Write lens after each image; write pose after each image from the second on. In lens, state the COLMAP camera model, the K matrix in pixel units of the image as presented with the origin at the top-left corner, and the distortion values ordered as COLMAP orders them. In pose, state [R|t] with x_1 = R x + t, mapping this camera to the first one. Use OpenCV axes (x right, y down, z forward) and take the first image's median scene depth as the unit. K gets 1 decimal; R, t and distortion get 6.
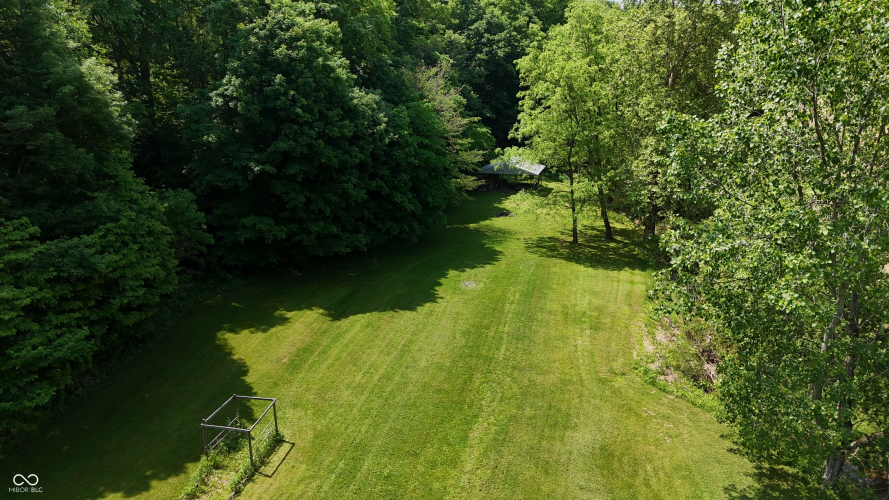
lens RADIAL K [[661.3, 0, 442.9], [0, 661.3, 249.8], [0, 0, 1]] dist [0.084270, -0.079241]
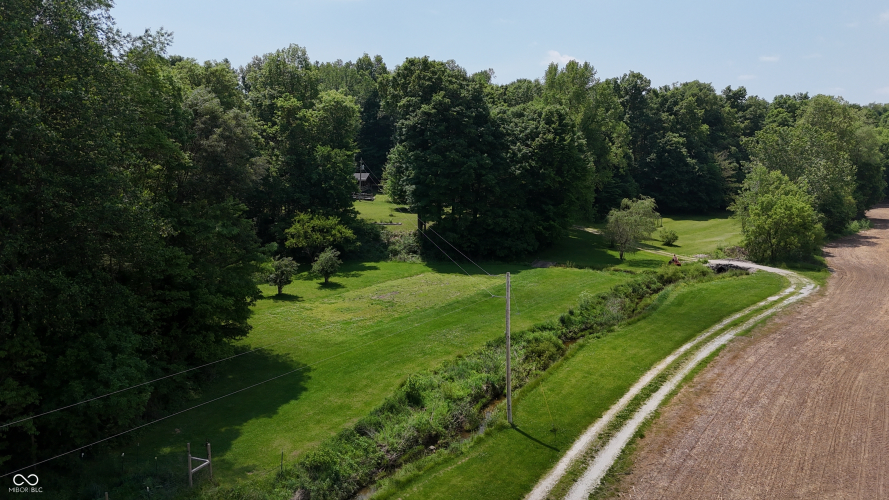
lens RADIAL K [[661.3, 0, 444.7], [0, 661.3, 248.5], [0, 0, 1]] dist [0.084270, -0.079241]
pose [[0.879874, 0.087637, -0.467057, 0.371880], [-0.143835, 0.985859, -0.085982, 0.626177], [0.452917, 0.142832, 0.880037, -2.280997]]
